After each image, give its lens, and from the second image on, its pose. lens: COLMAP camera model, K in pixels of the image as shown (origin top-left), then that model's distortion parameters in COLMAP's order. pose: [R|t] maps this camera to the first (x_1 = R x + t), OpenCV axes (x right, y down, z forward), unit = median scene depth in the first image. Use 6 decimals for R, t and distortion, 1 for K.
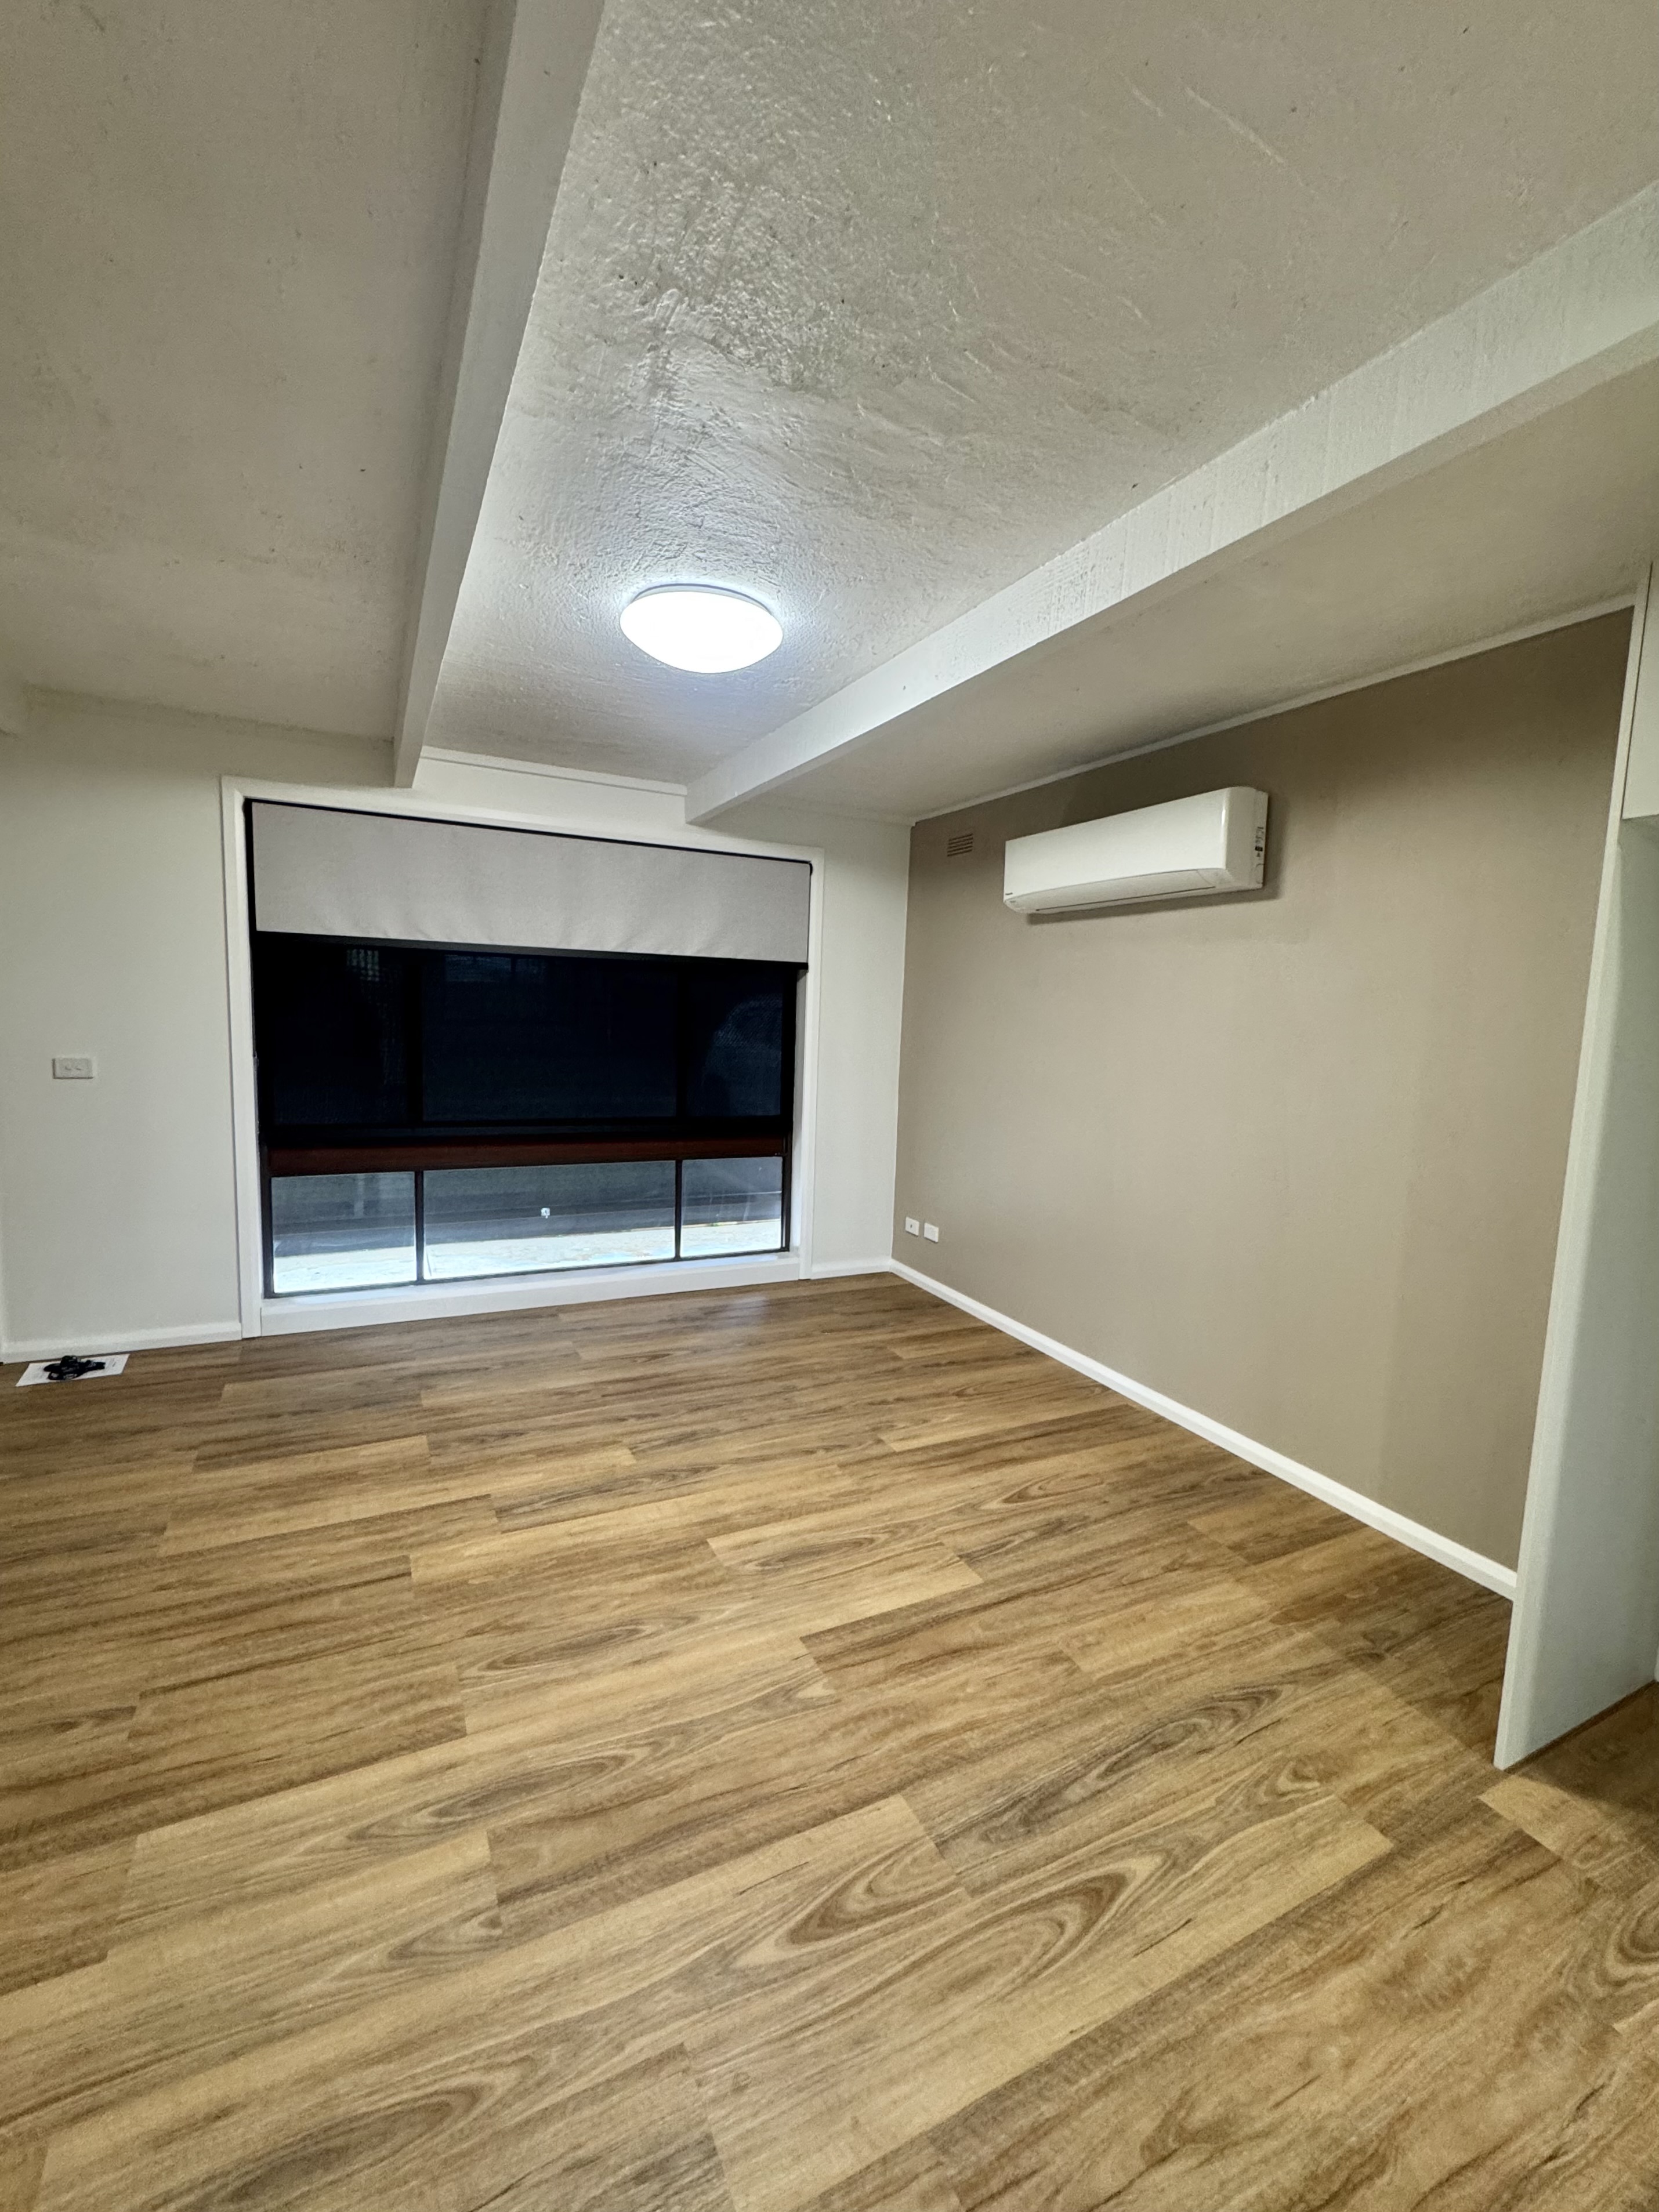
lens RADIAL K [[933.5, 0, 829.5], [0, 933.5, 1106.0], [0, 0, 1]] dist [-0.001999, 0.000273]
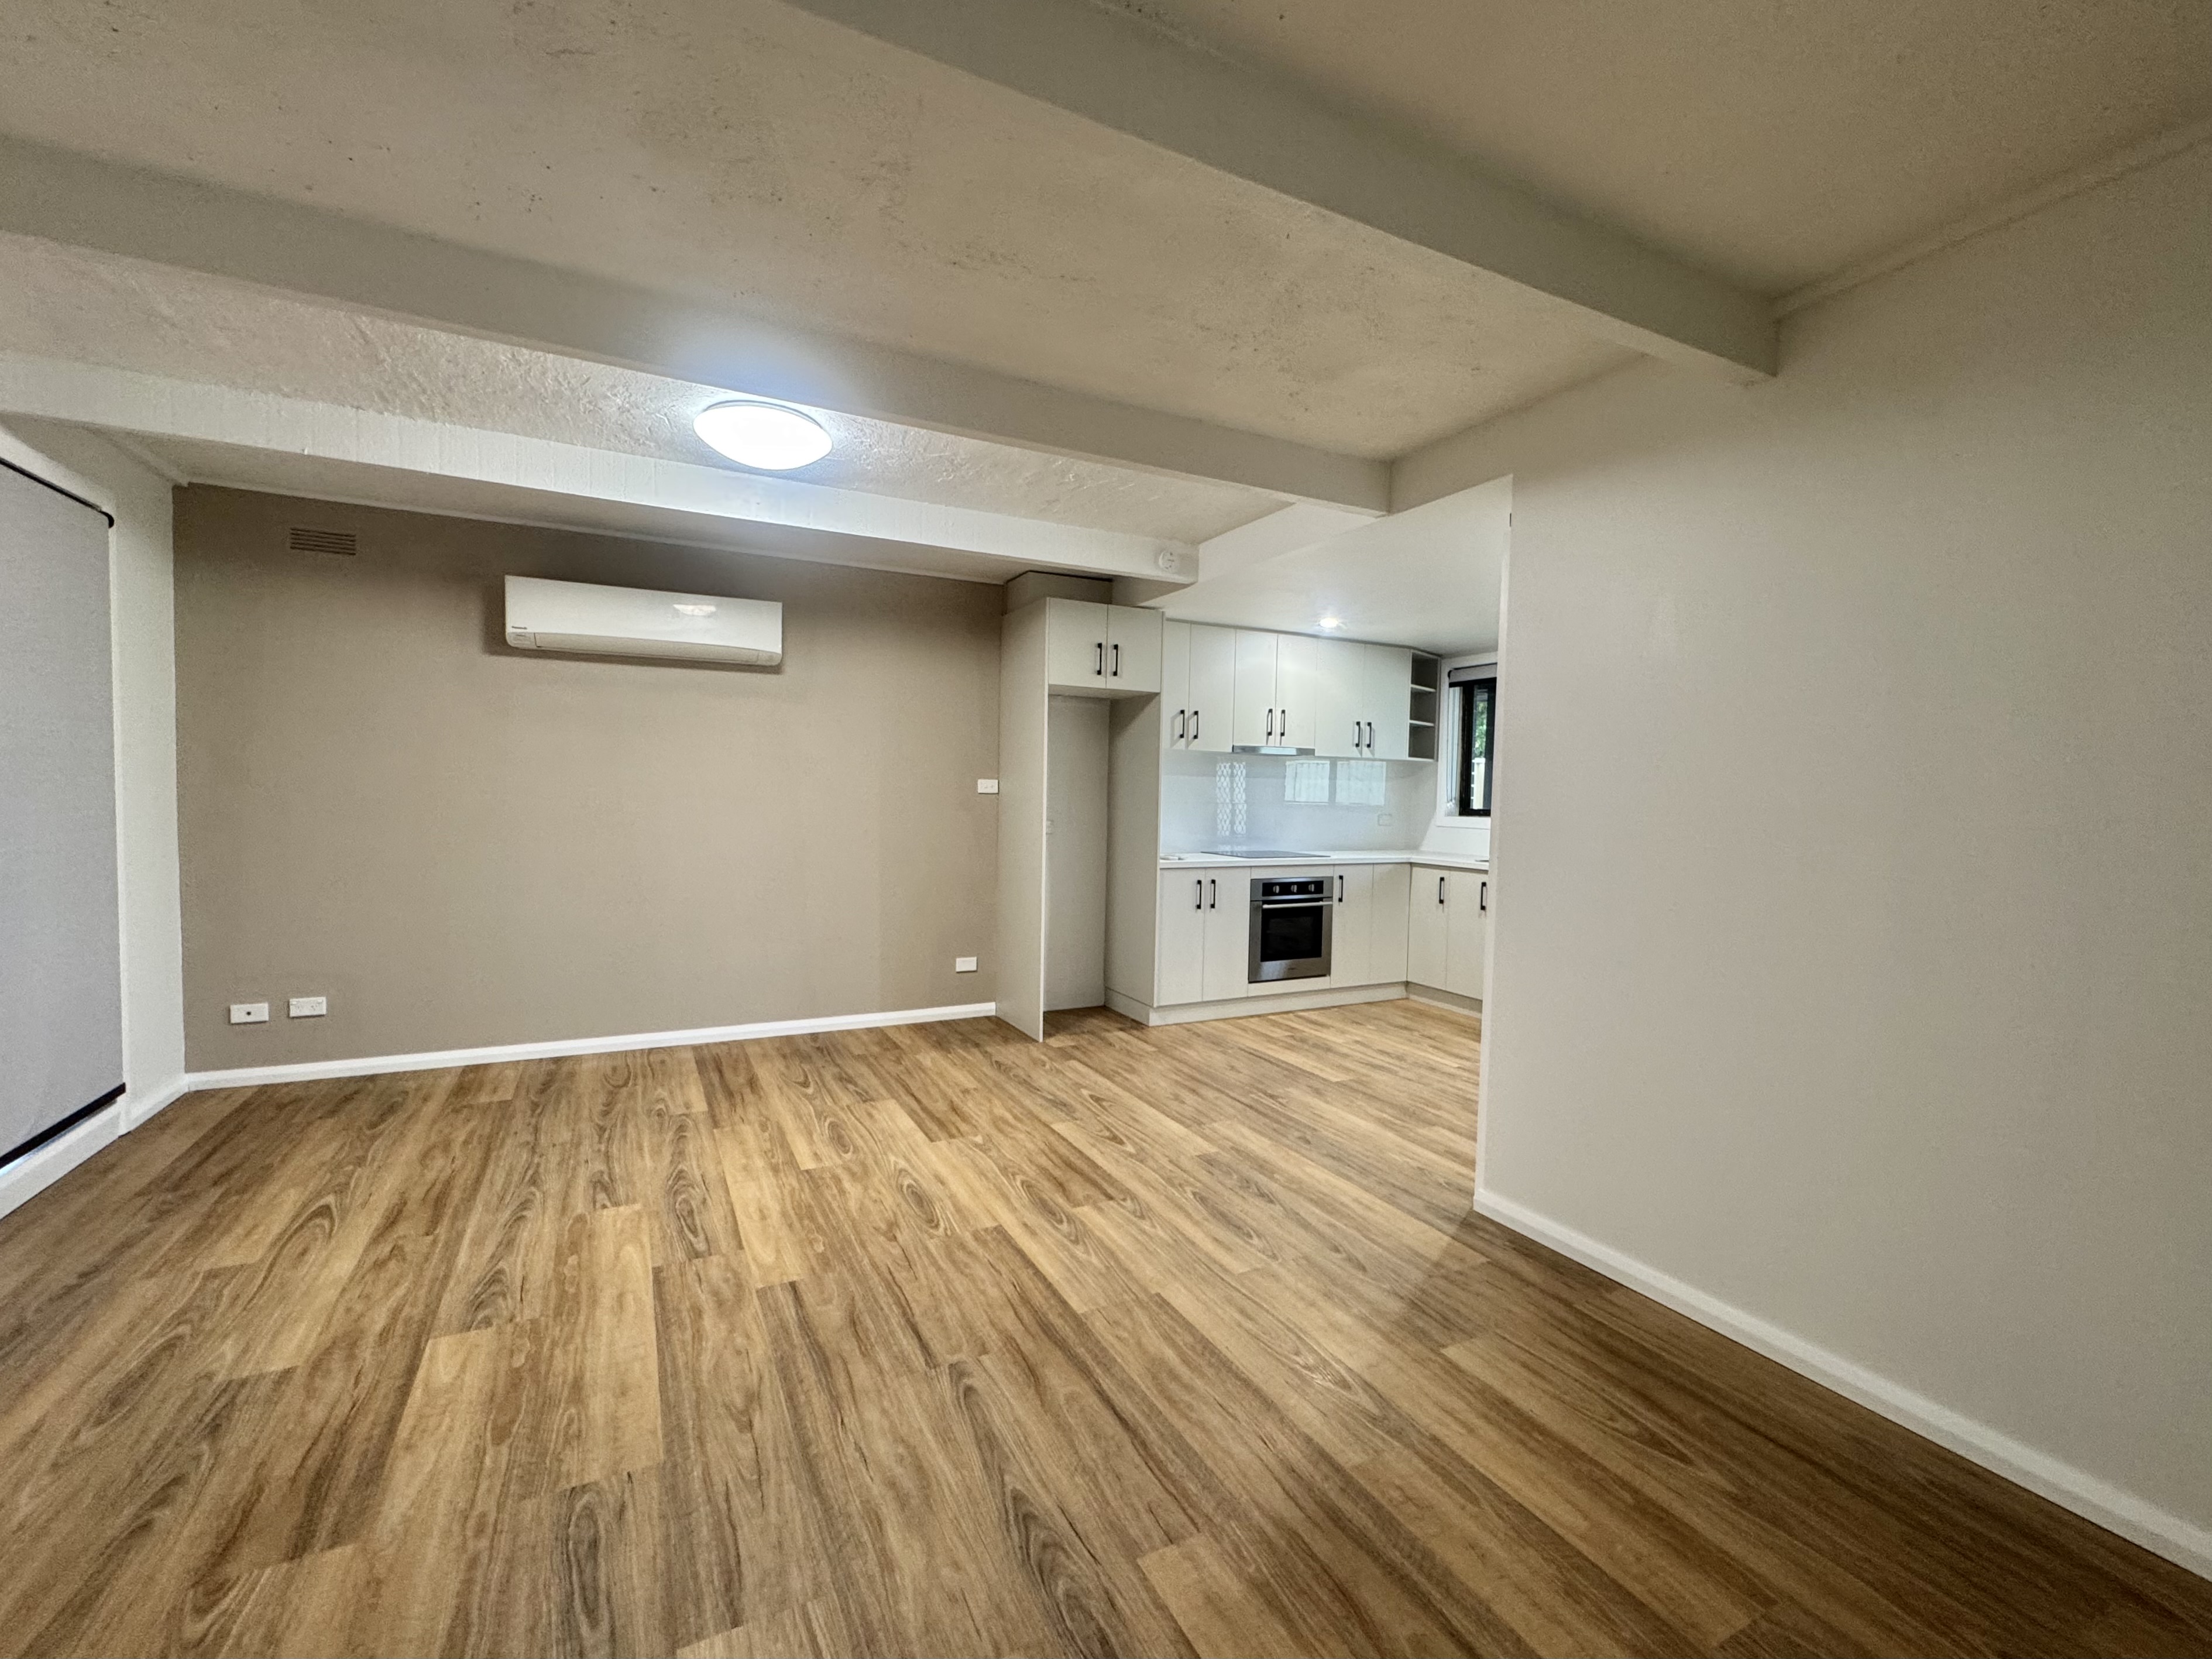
lens RADIAL K [[933.4, 0, 1106.0], [0, 933.4, 829.5], [0, 0, 1]] dist [-0.001999, 0.000273]
pose [[-0.006223, -0.077865, 0.996944, -1.247787], [0.080886, 0.993658, 0.078113, -0.046988], [-0.996704, 0.081125, 0.000115, 0.521865]]
